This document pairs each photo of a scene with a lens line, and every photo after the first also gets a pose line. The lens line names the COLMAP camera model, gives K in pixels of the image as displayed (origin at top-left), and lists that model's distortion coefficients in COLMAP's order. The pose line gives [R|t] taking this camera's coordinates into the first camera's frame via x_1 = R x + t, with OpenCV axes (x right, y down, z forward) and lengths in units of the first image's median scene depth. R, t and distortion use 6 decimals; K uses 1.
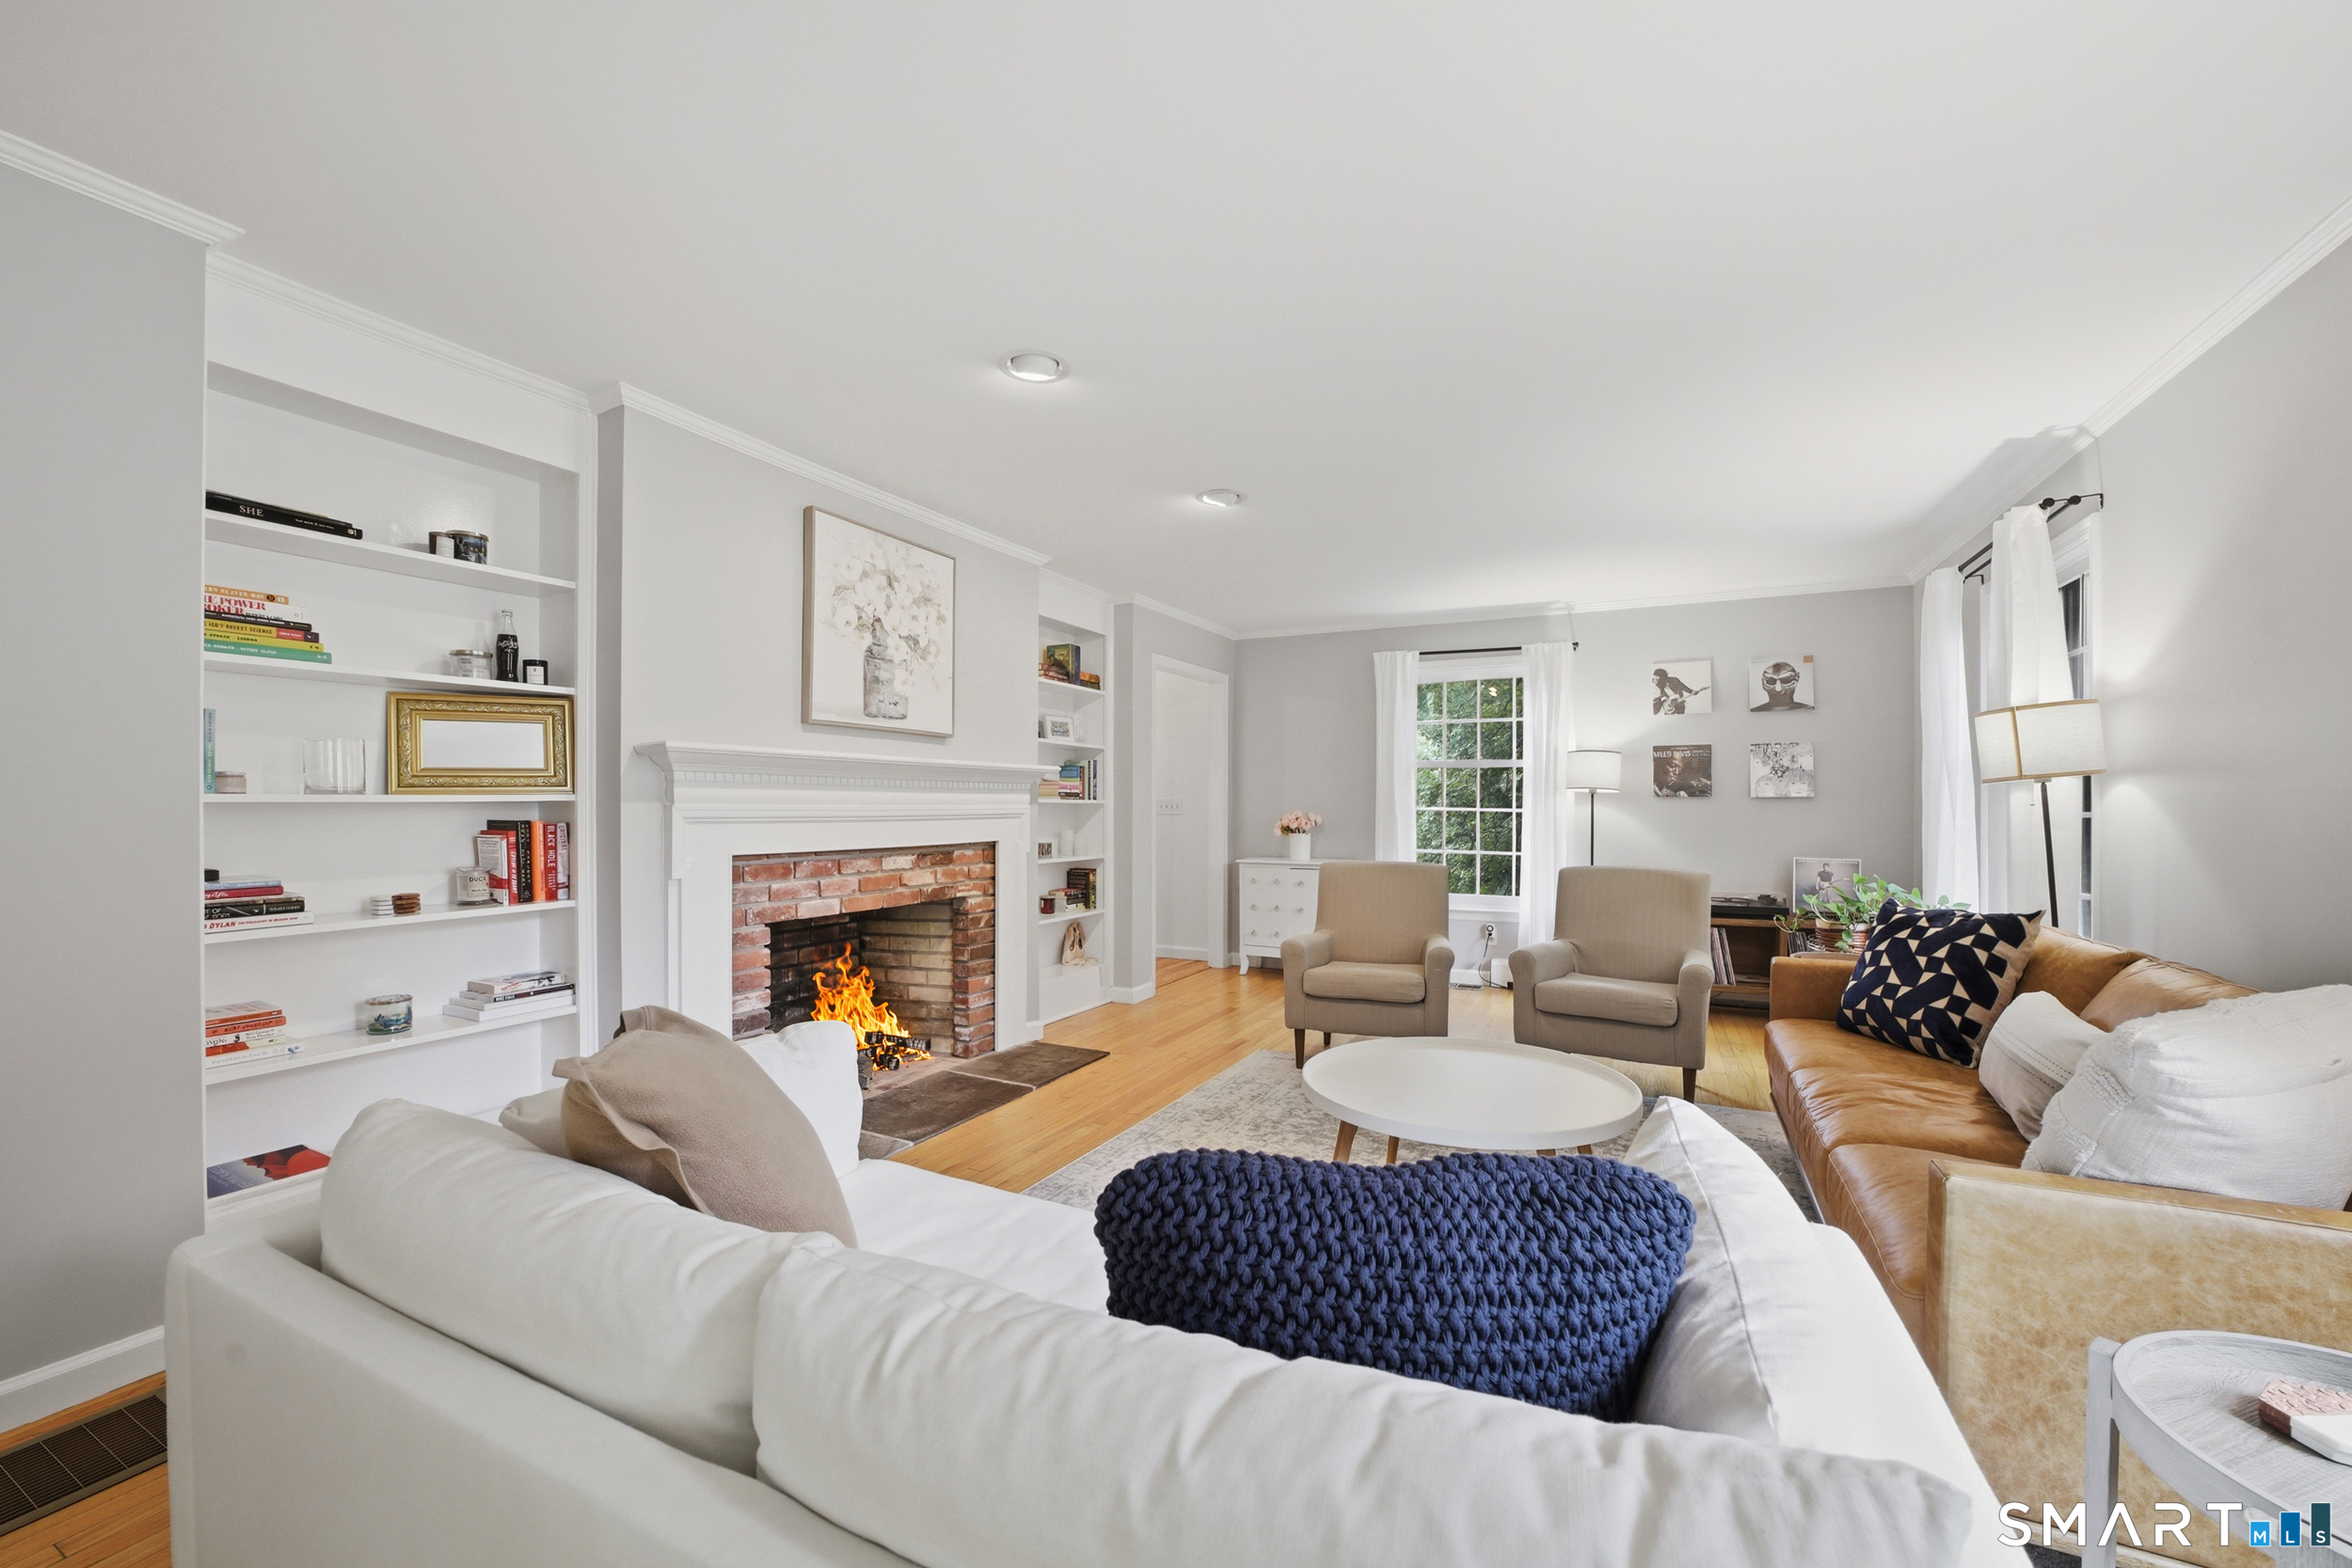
lens RADIAL K [[922.5, 0, 1178.2], [0, 922.5, 802.5], [0, 0, 1]] dist [-0.041484, 0.011324]
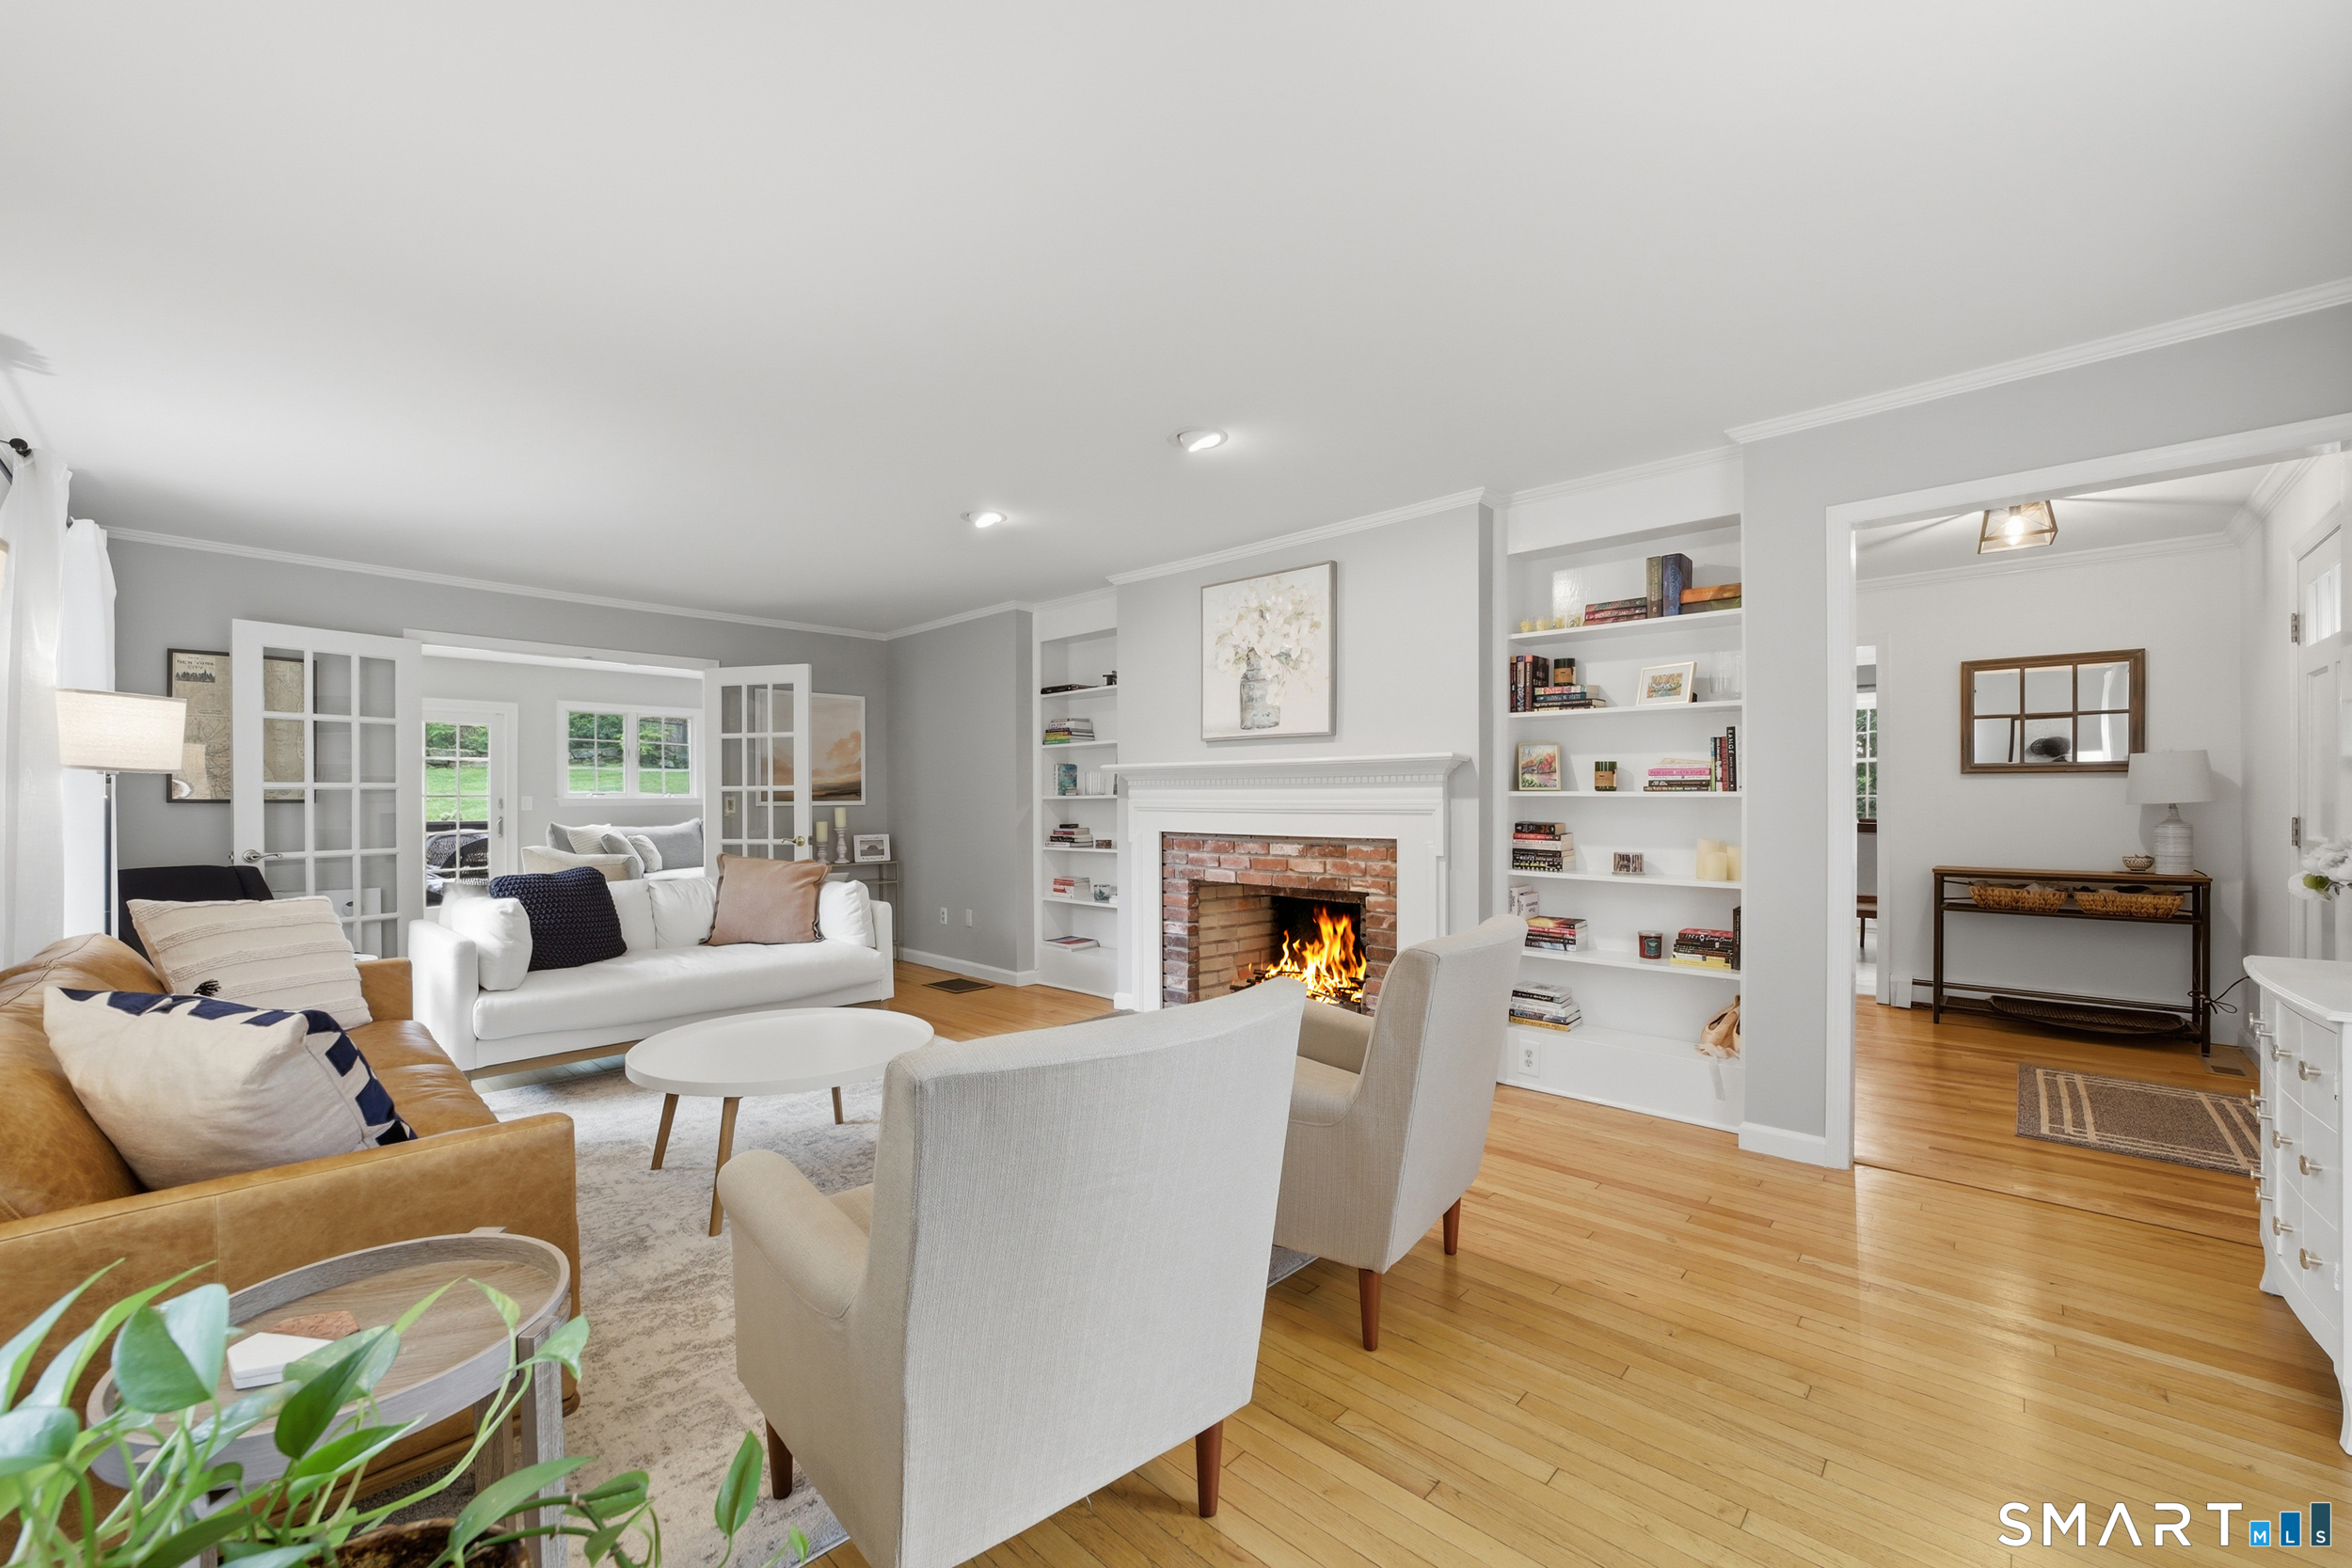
lens RADIAL K [[922.5, 0, 1178.2], [0, 922.5, 802.5], [0, 0, 1]] dist [-0.041484, 0.011324]
pose [[-0.272962, 0.006085, -0.962006, 0.839759], [0.005727, 0.999973, 0.004700, -0.000282], [0.962008, -0.004227, -0.272989, 1.170260]]
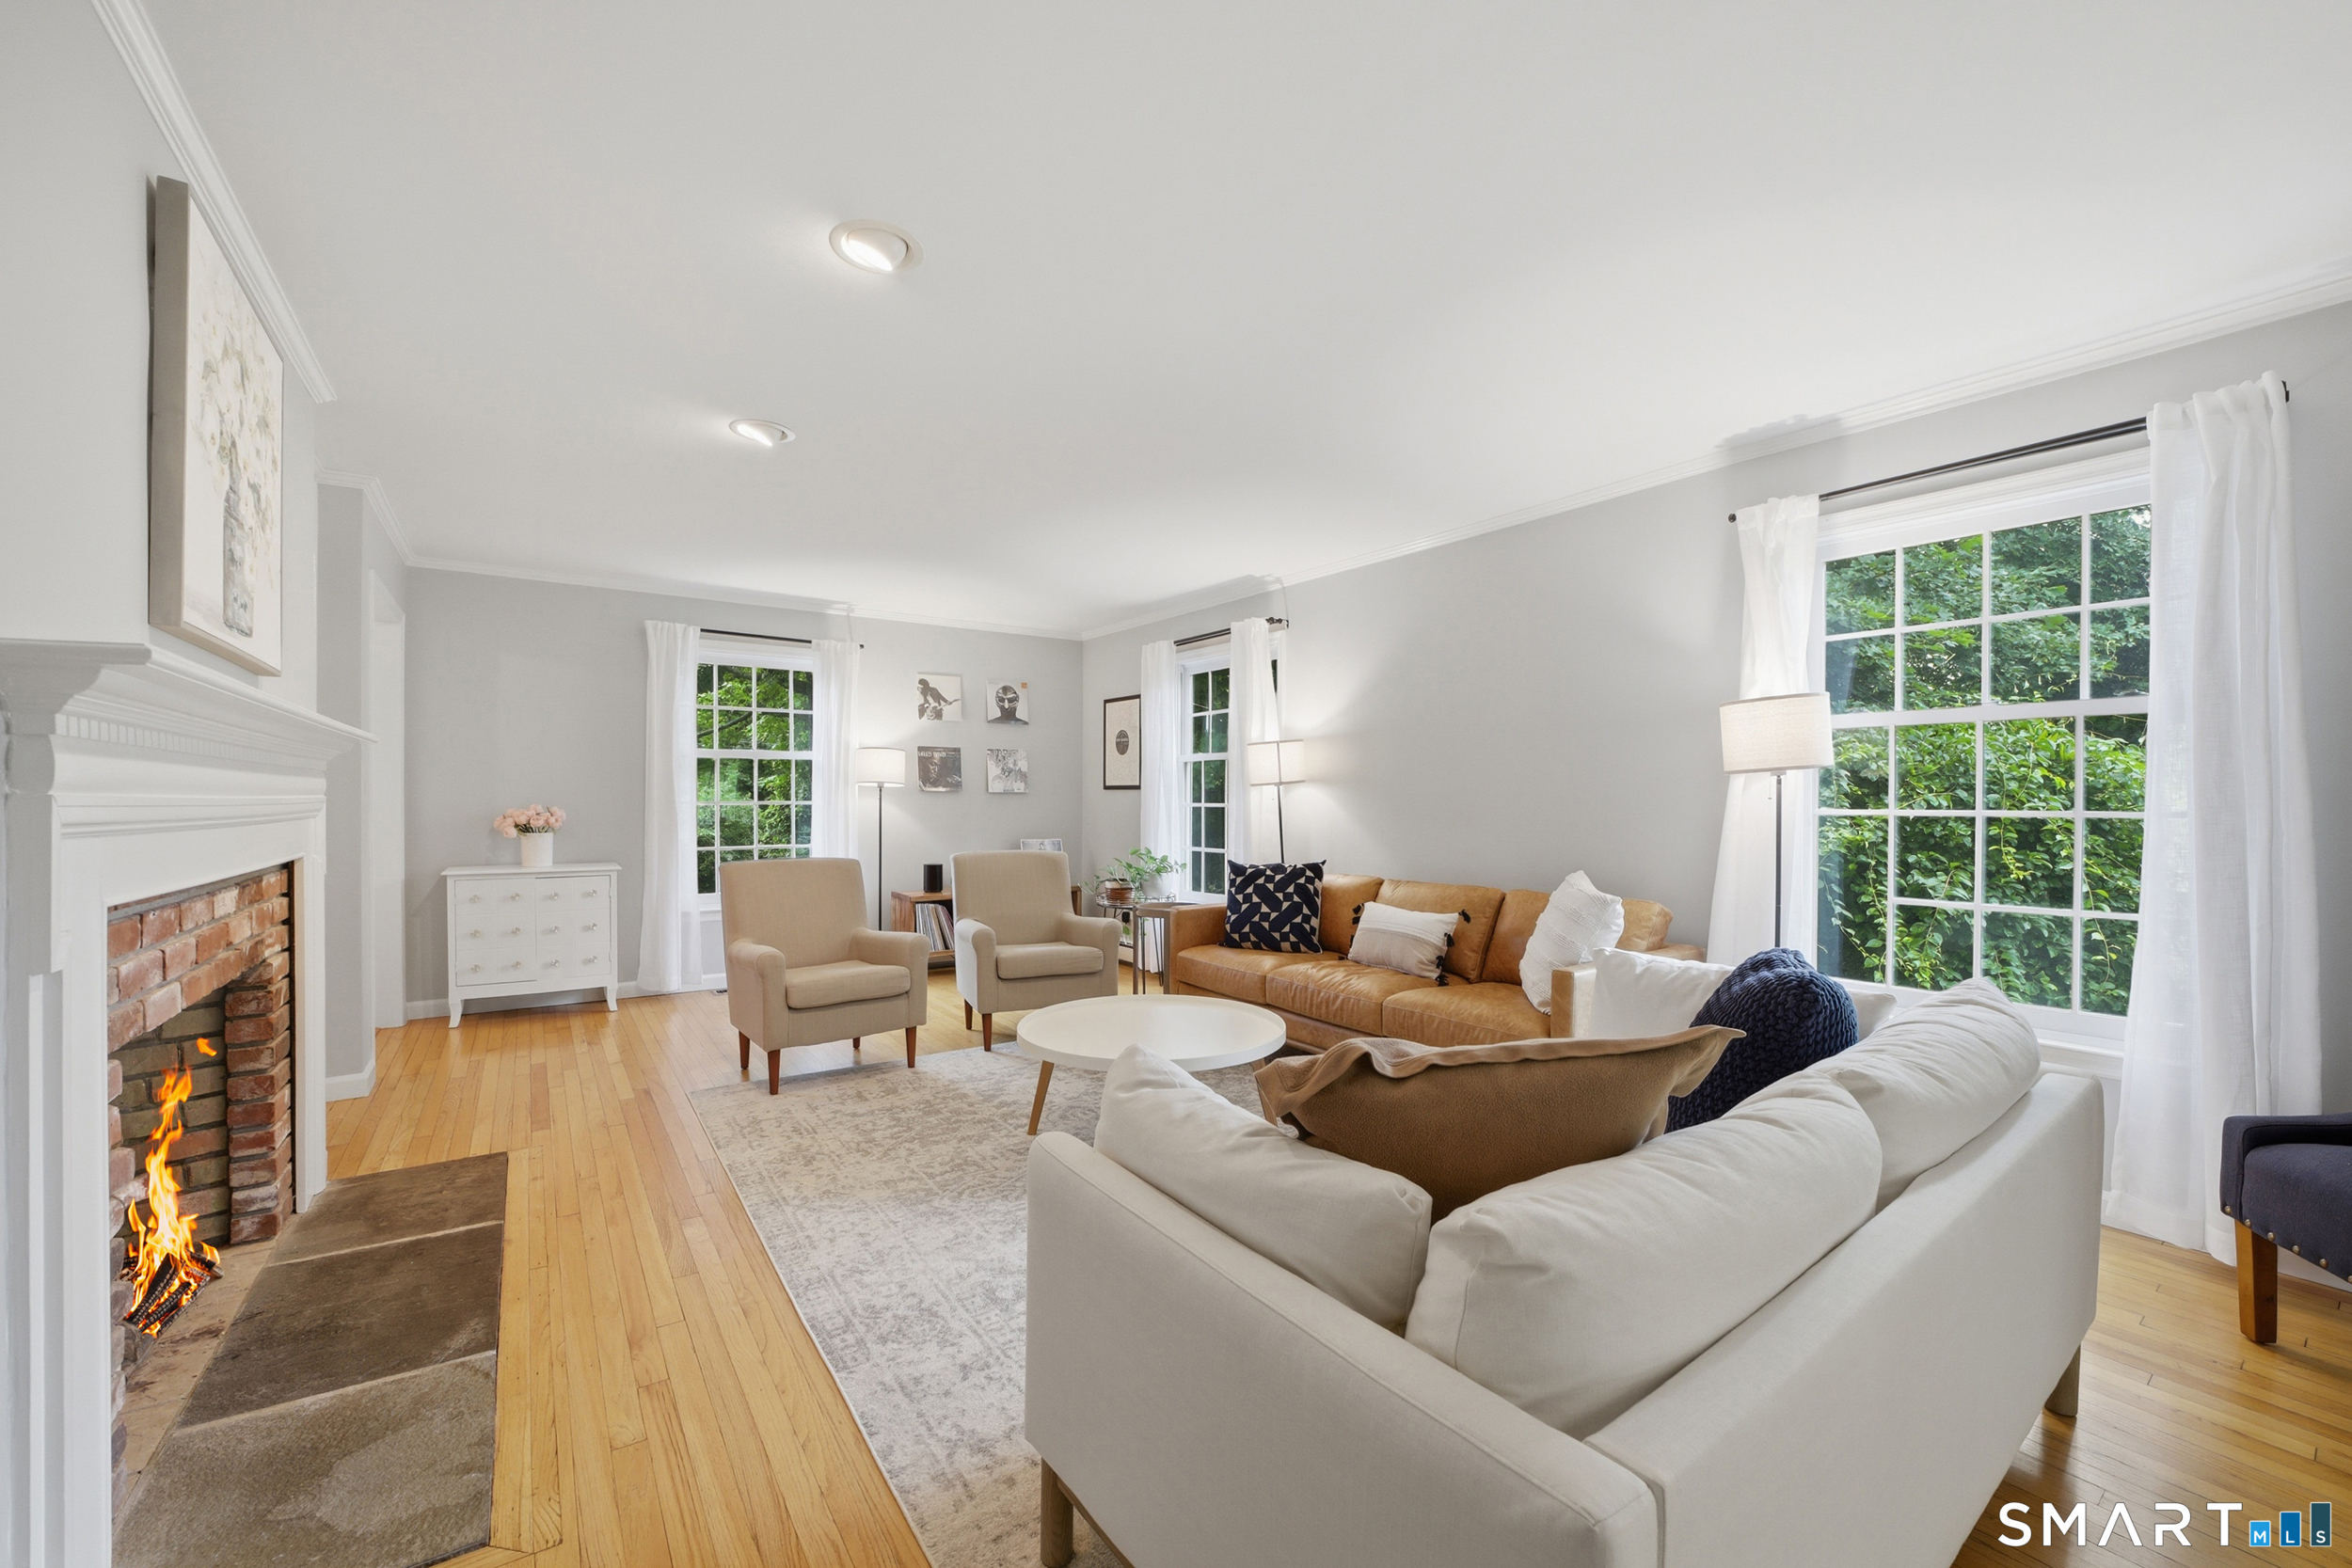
lens RADIAL K [[922.5, 0, 1178.2], [0, 922.5, 802.5], [0, 0, 1]] dist [-0.041484, 0.011324]
pose [[0.469895, -0.001296, 0.882721, -0.494666], [-0.005866, 0.999972, 0.004591, 0.001309], [-0.882703, -0.007336, 0.469875, 0.263039]]
